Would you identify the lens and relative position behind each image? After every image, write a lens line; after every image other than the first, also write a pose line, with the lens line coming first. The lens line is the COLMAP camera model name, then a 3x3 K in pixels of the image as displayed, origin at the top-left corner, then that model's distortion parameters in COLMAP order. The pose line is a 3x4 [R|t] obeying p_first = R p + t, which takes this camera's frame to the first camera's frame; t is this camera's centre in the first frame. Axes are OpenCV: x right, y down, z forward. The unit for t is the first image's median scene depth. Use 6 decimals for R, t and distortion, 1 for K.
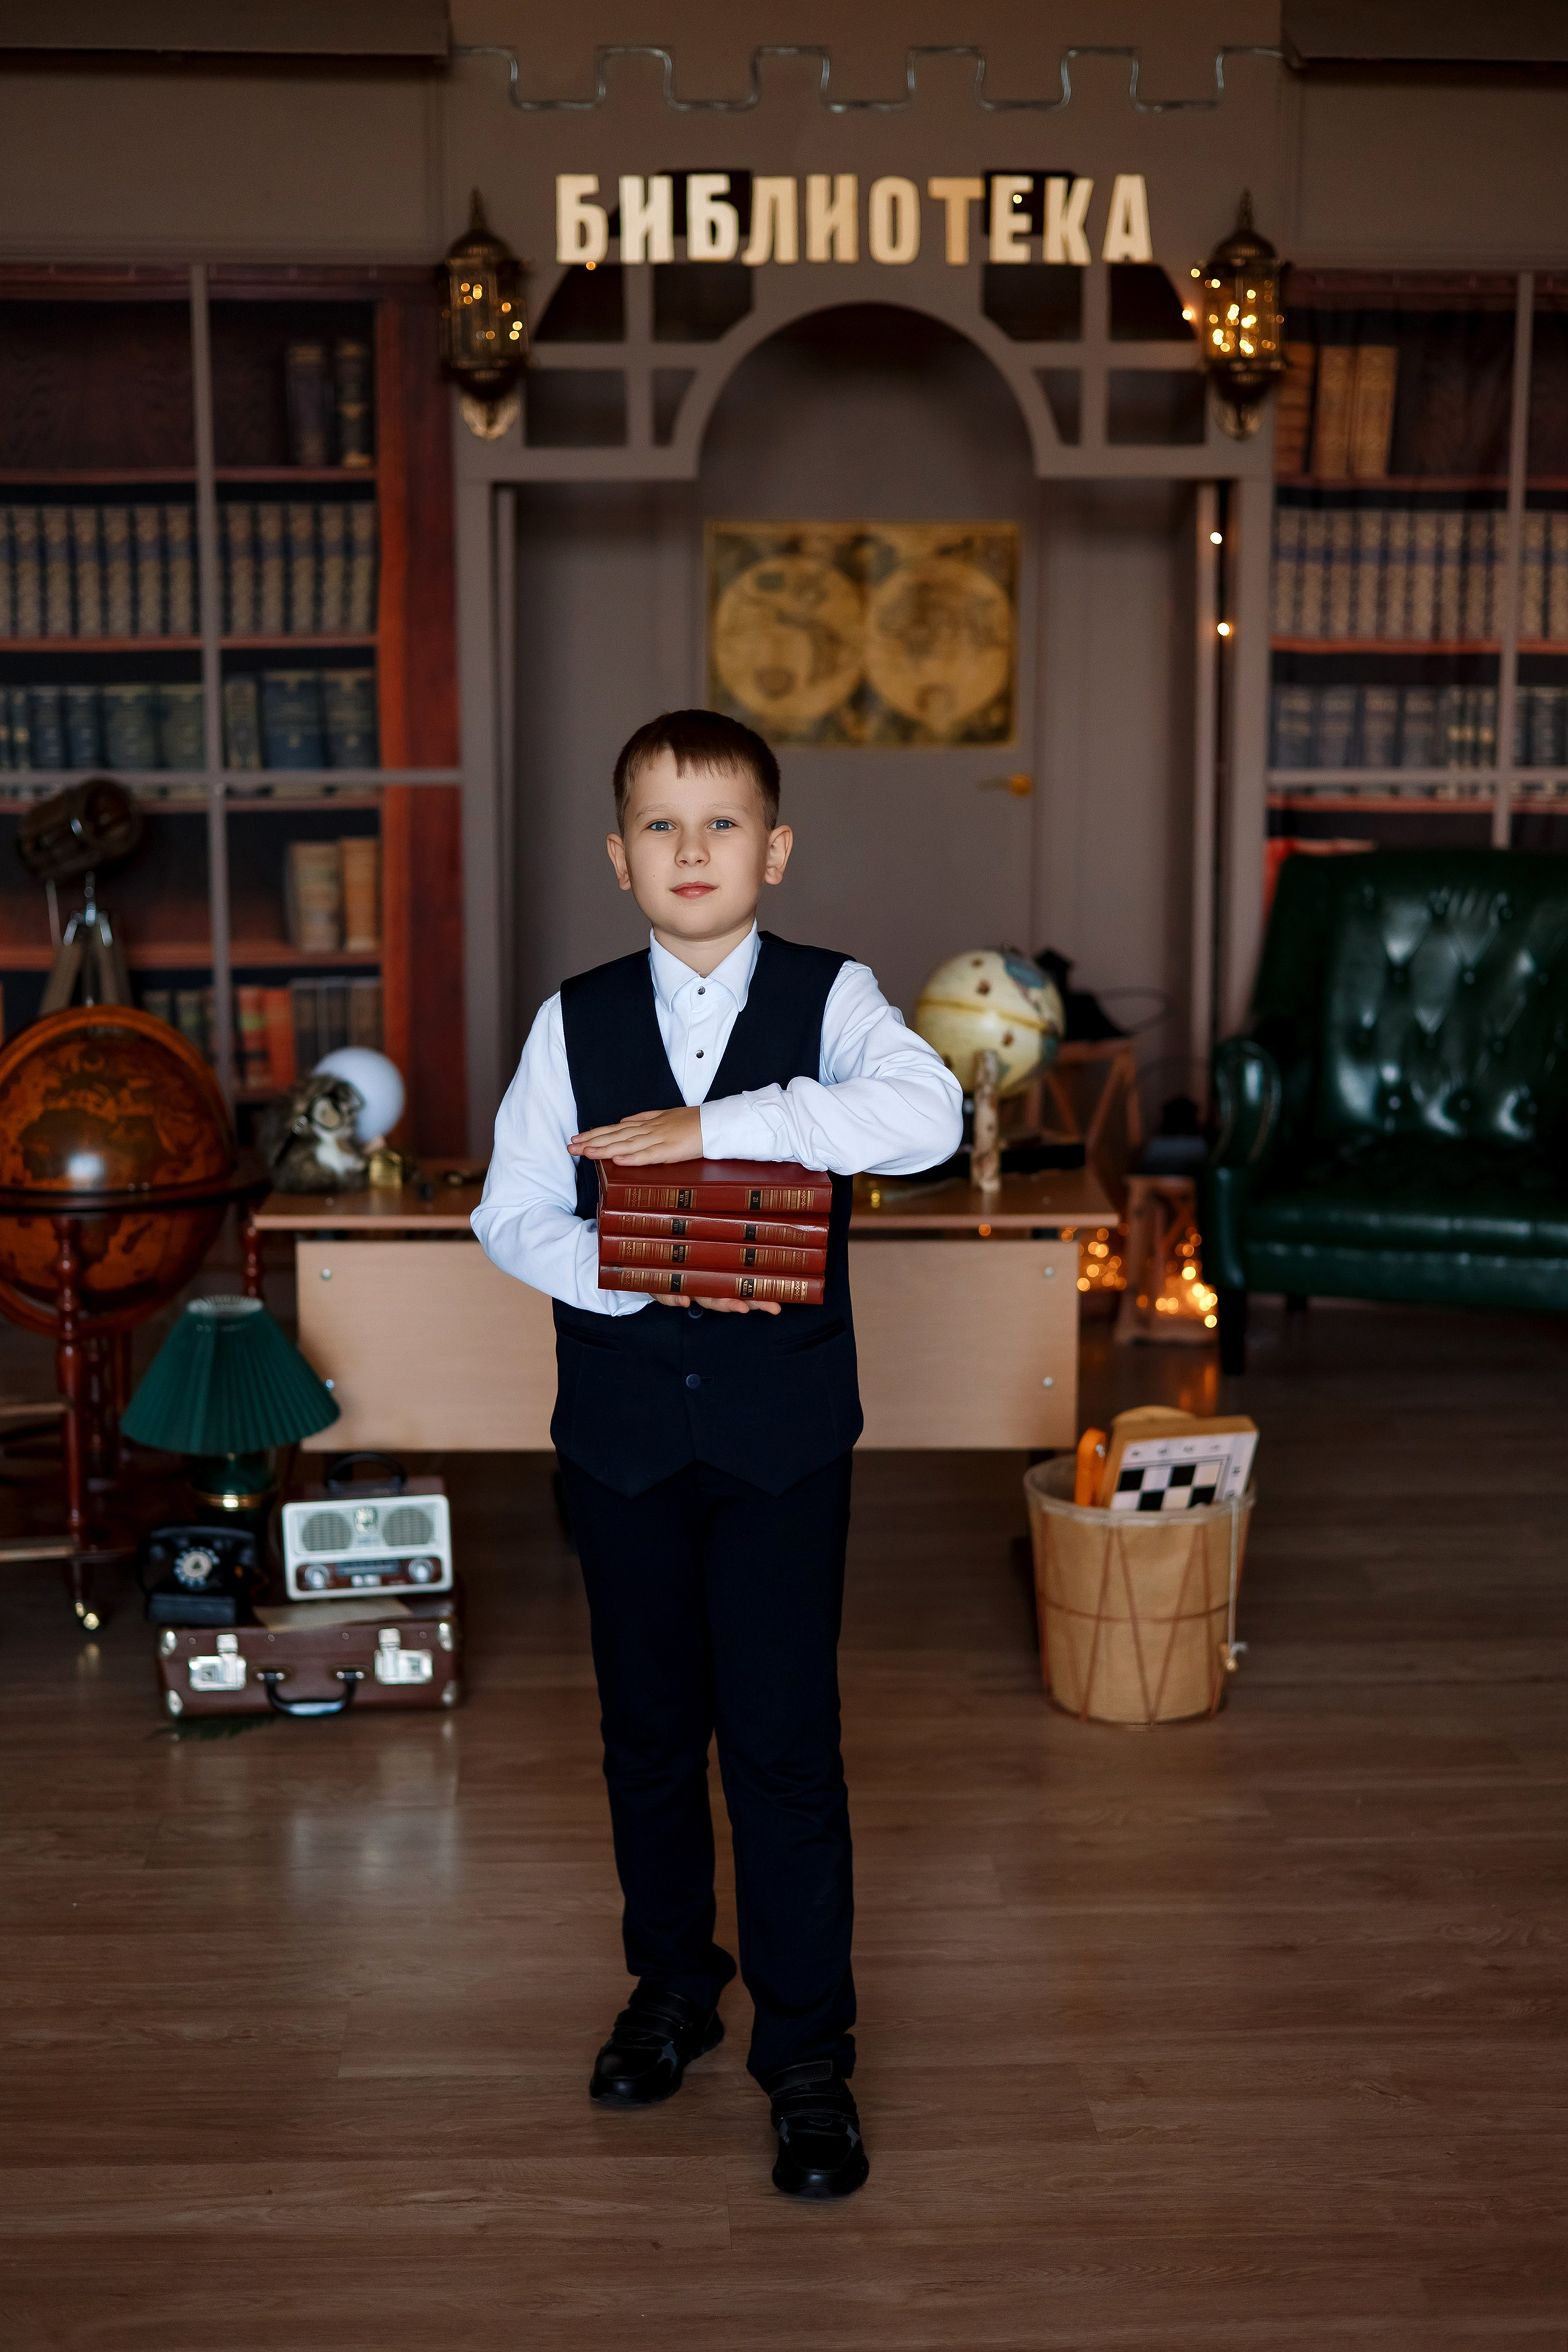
lens RADIAL K [[3505.9, 0, 784.0], [0, 3505.9, 1176.0], [0, 0, 1]] dist [0.006798, 0.025670]
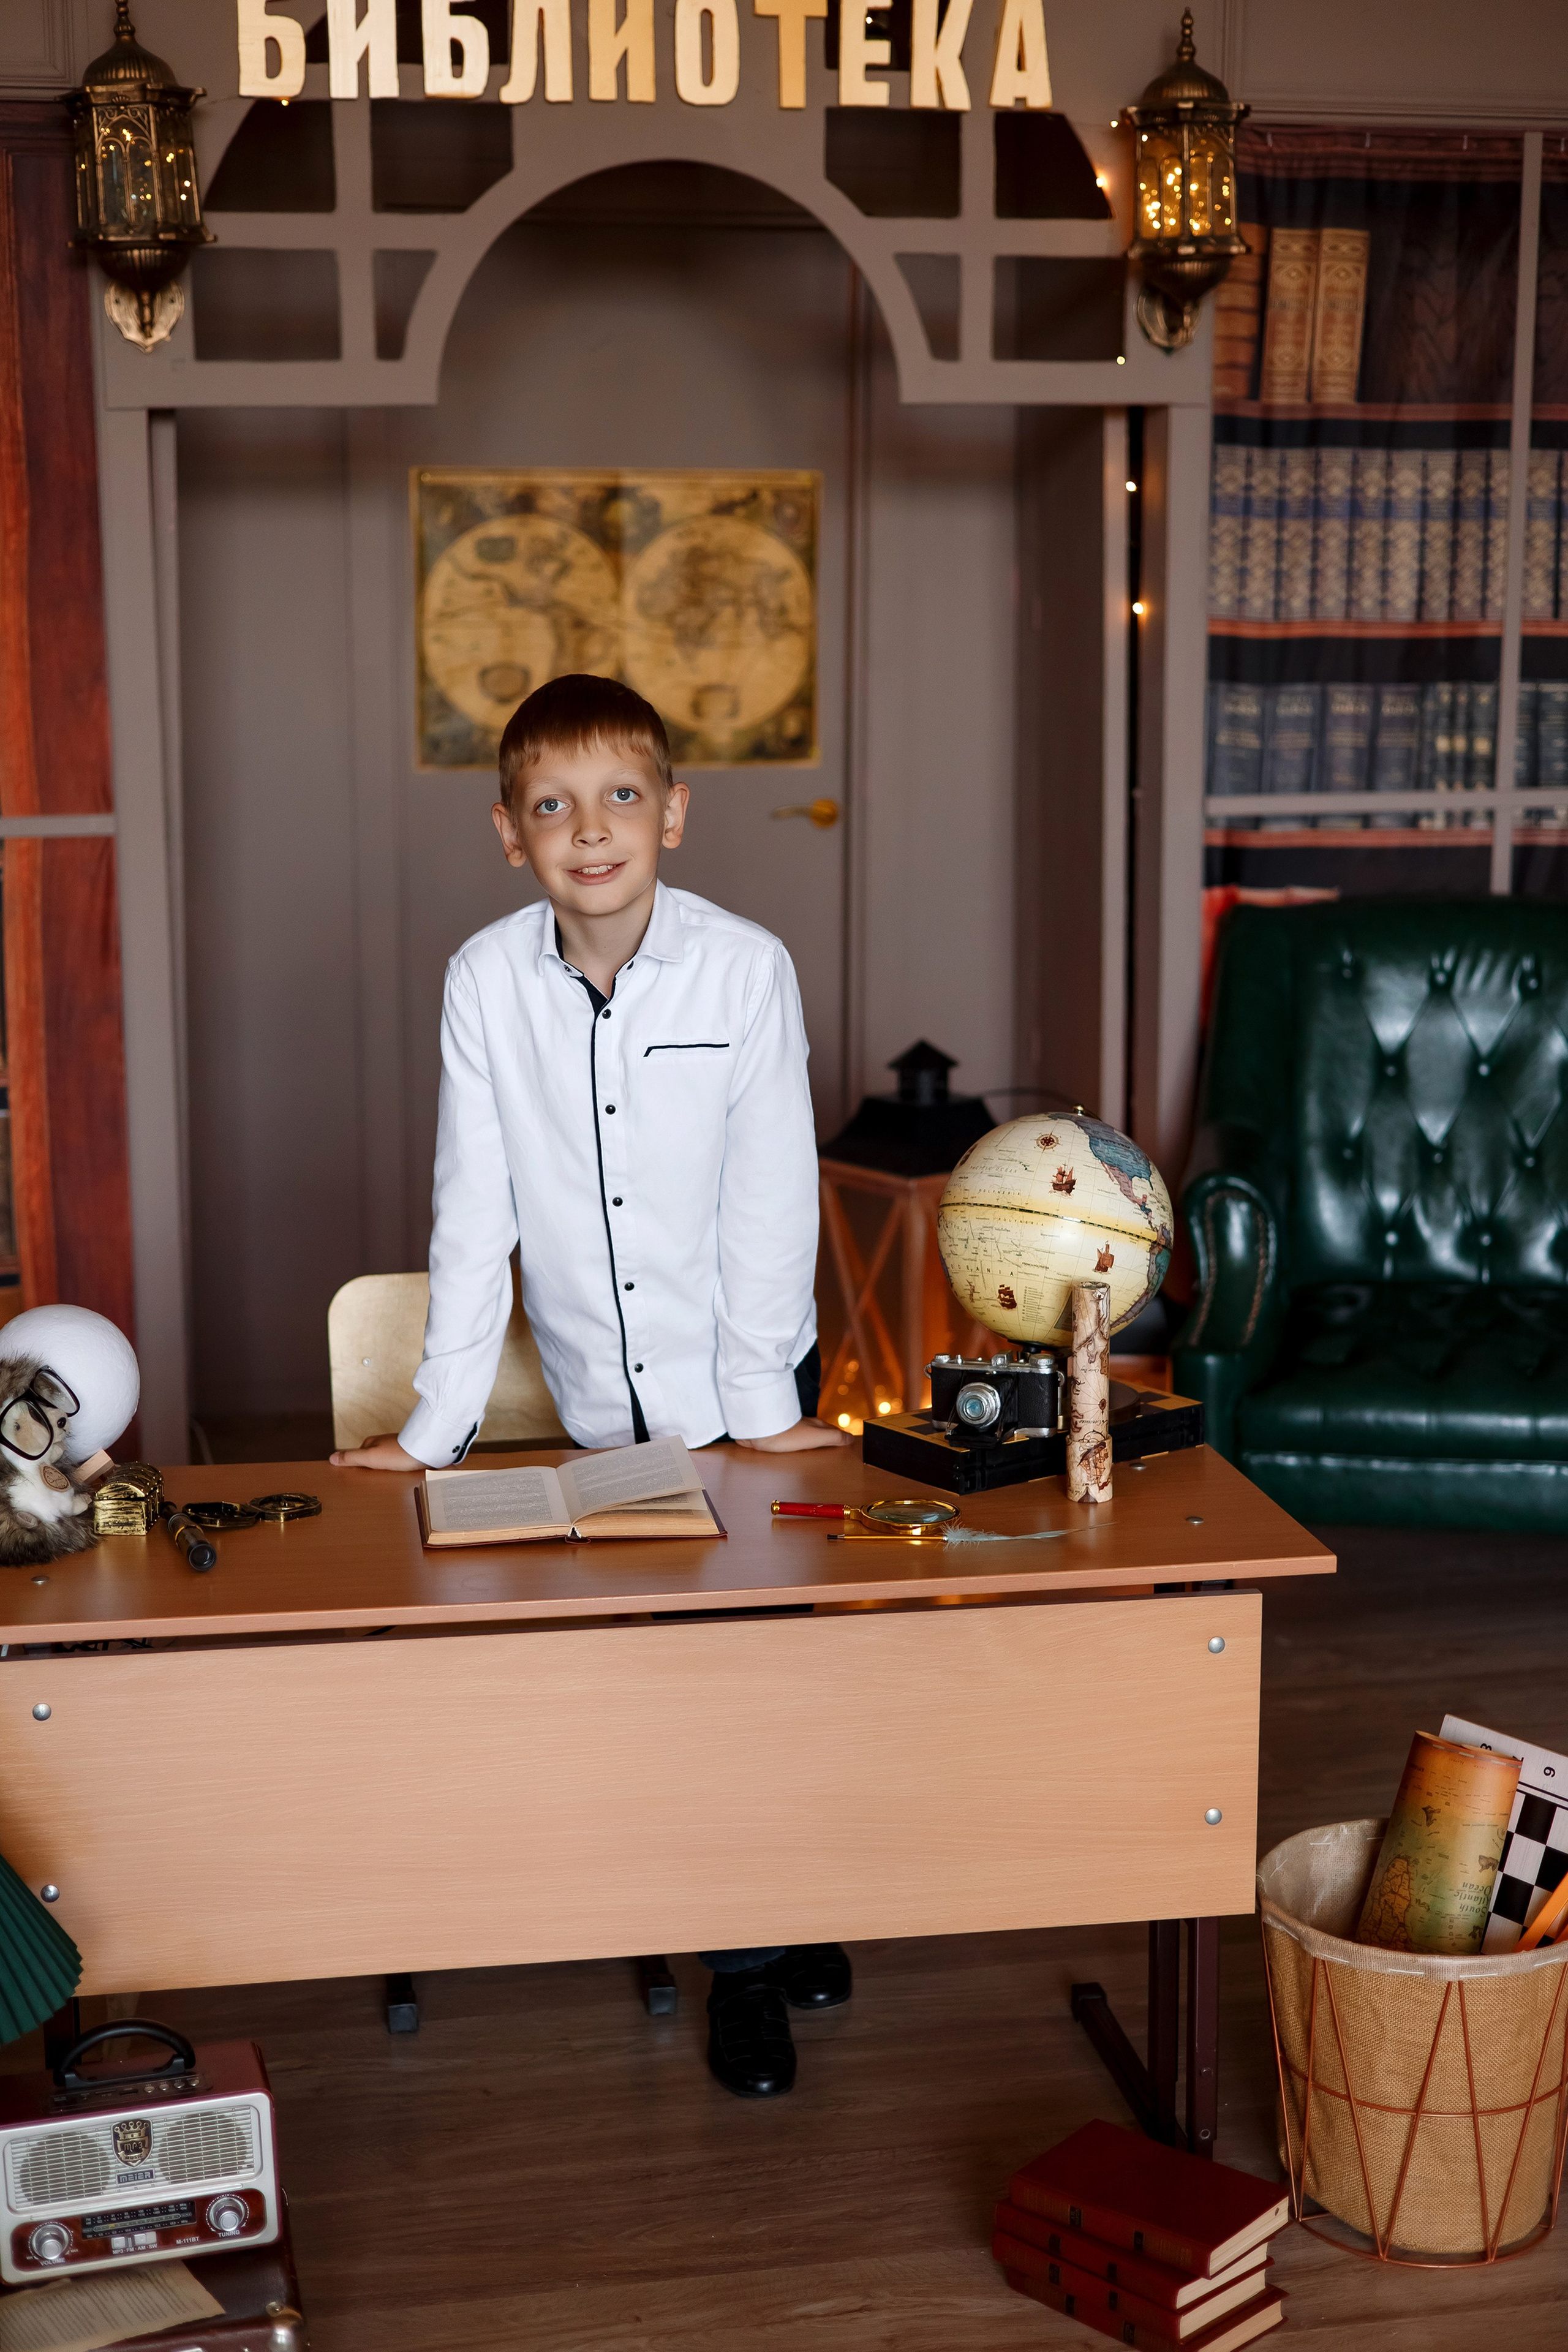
lens RADIAL K [[3452.5, 0, 778.0], [0, 3452.5, 1179.4], [0, 0, 1]] dist [0.019317, -0.018071]
pose [[0.988952, -0.031823, 0.144777, -0.063545], [0.030222, 0.999455, 0.013244, -0.047404], [-0.145120, -0.008722, 0.989376, 0.287154]]
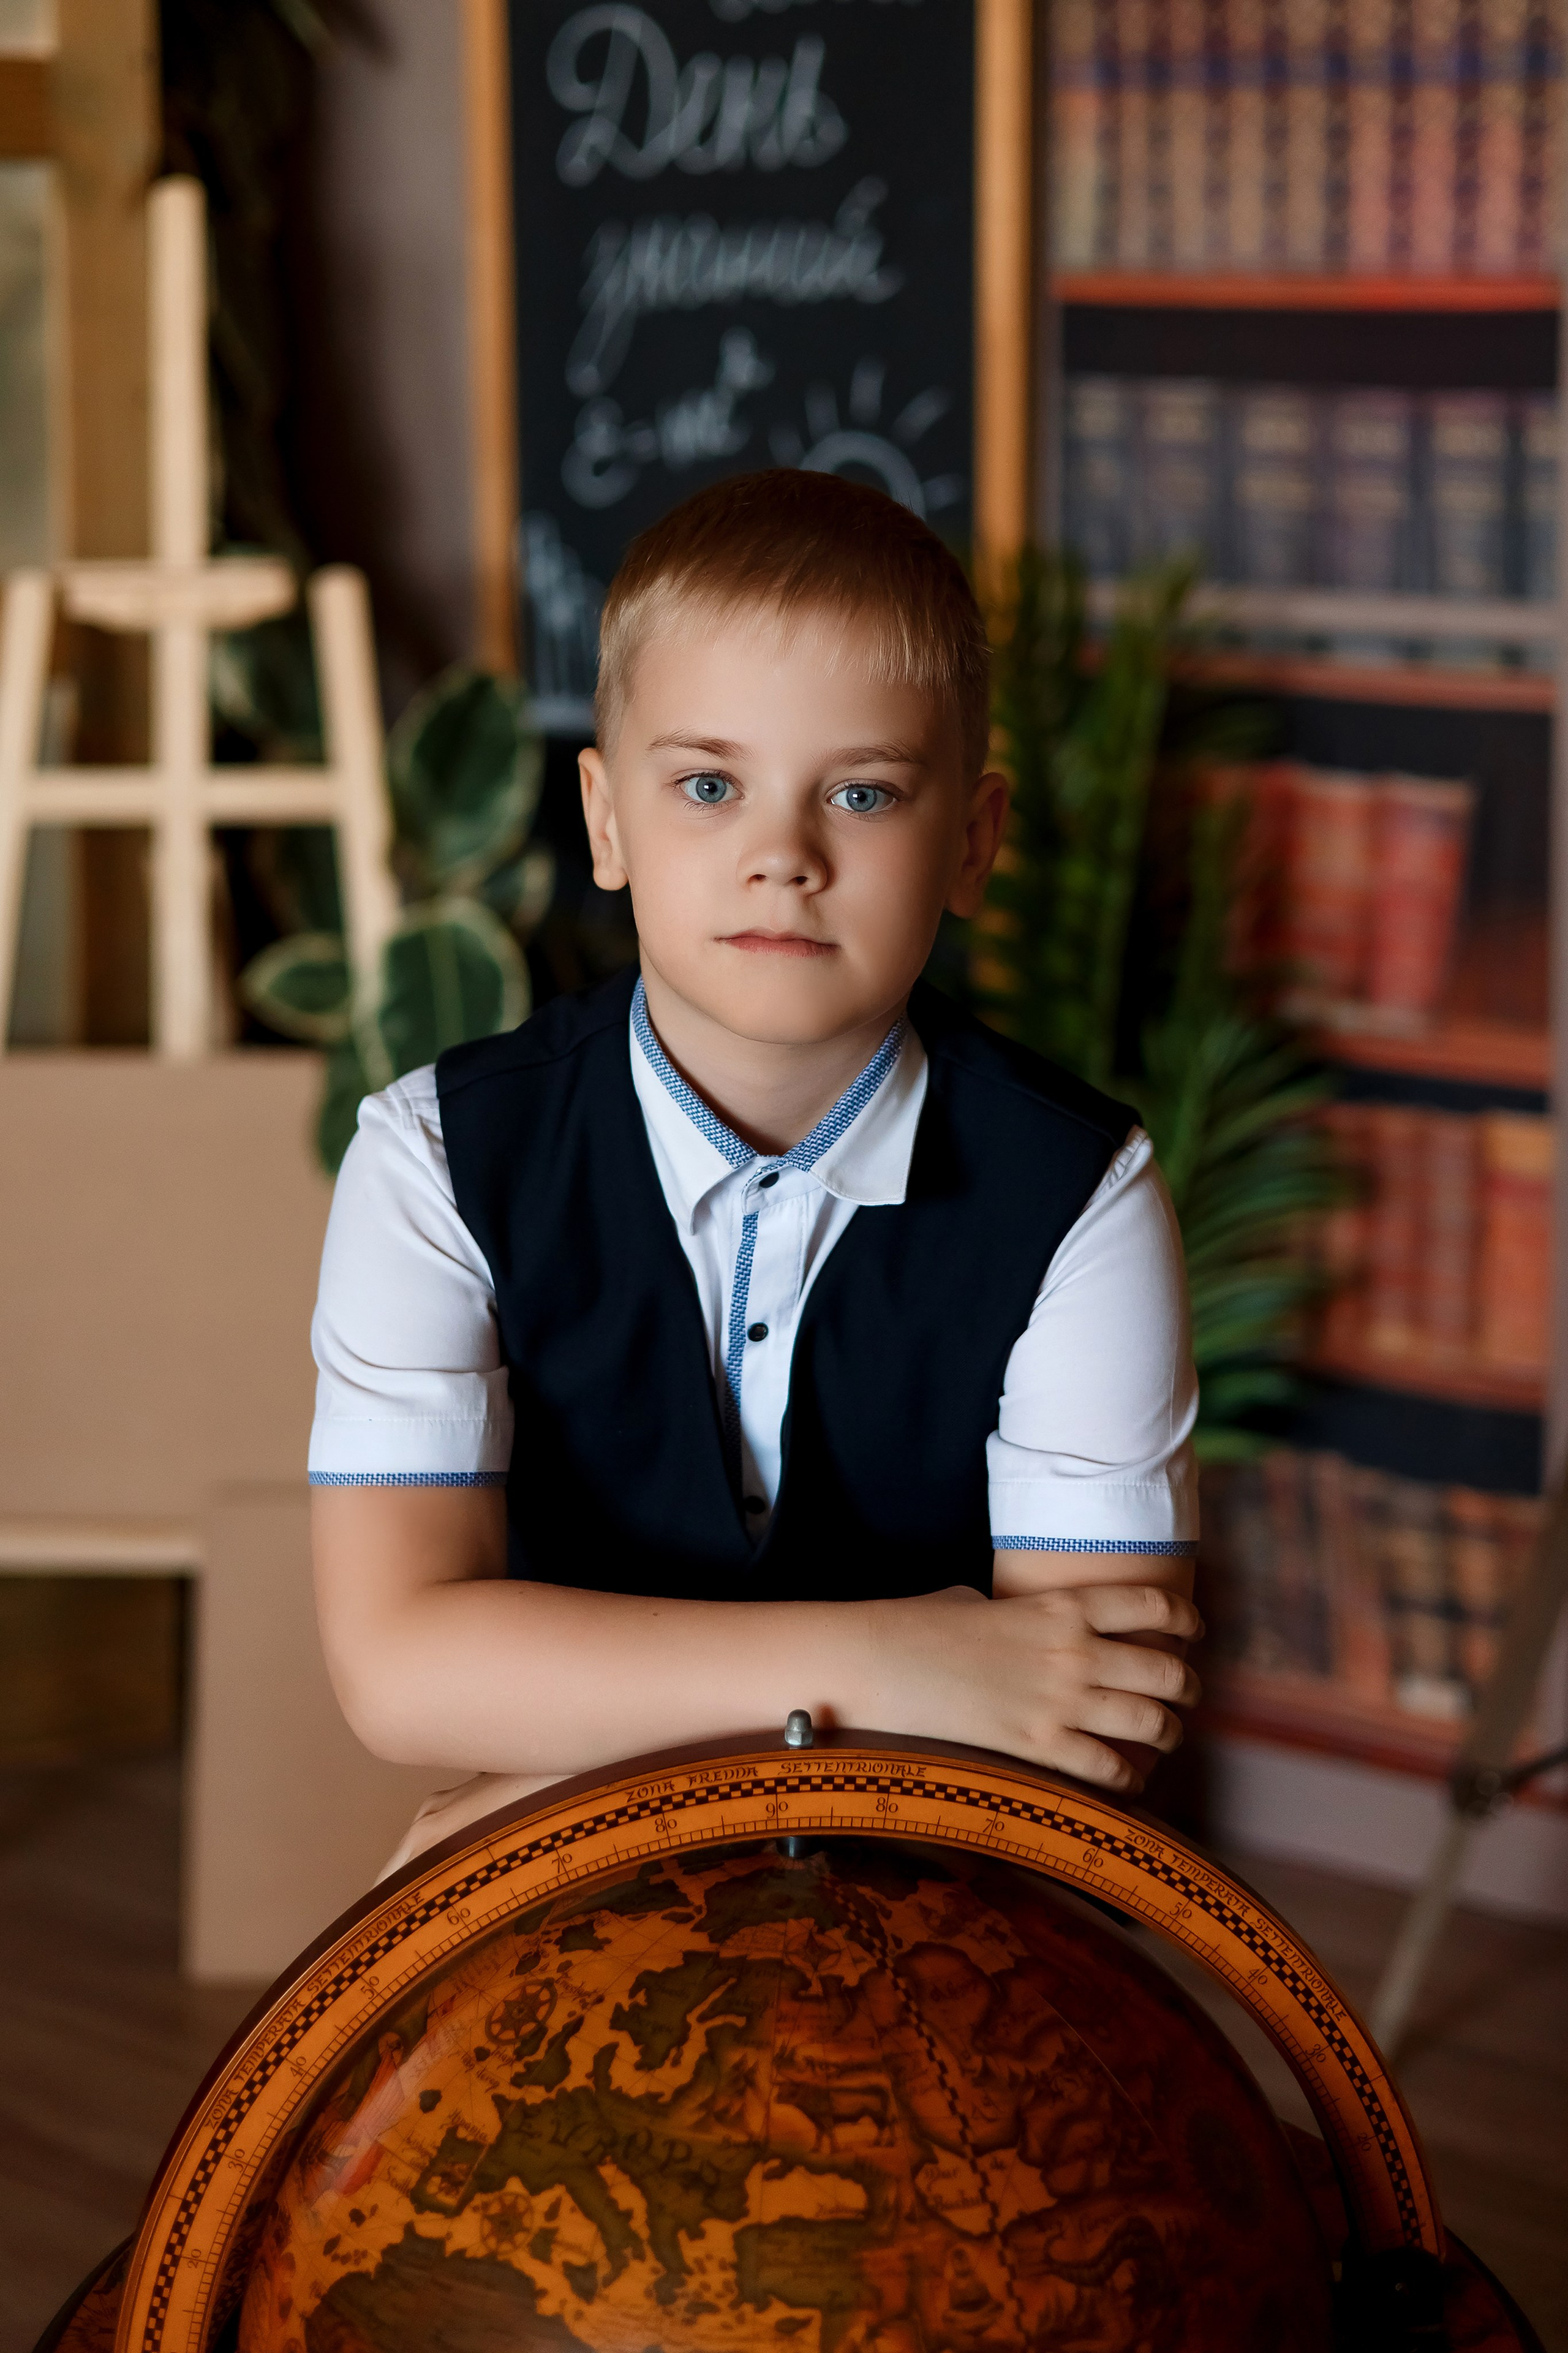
lens RADIAL K [[3949.1, 0, 779.7], [0, 3949.1, 1023.1], [0, 0, 1]] dist [0.019524, 0.033664]
pose [[0.789866, 0.114086, -0.602574, -0.028337], [-0.097159, 0.993415, 0.060726, -0.087185], [0.605534, 0.010580, 0.795749, 0.586878]]
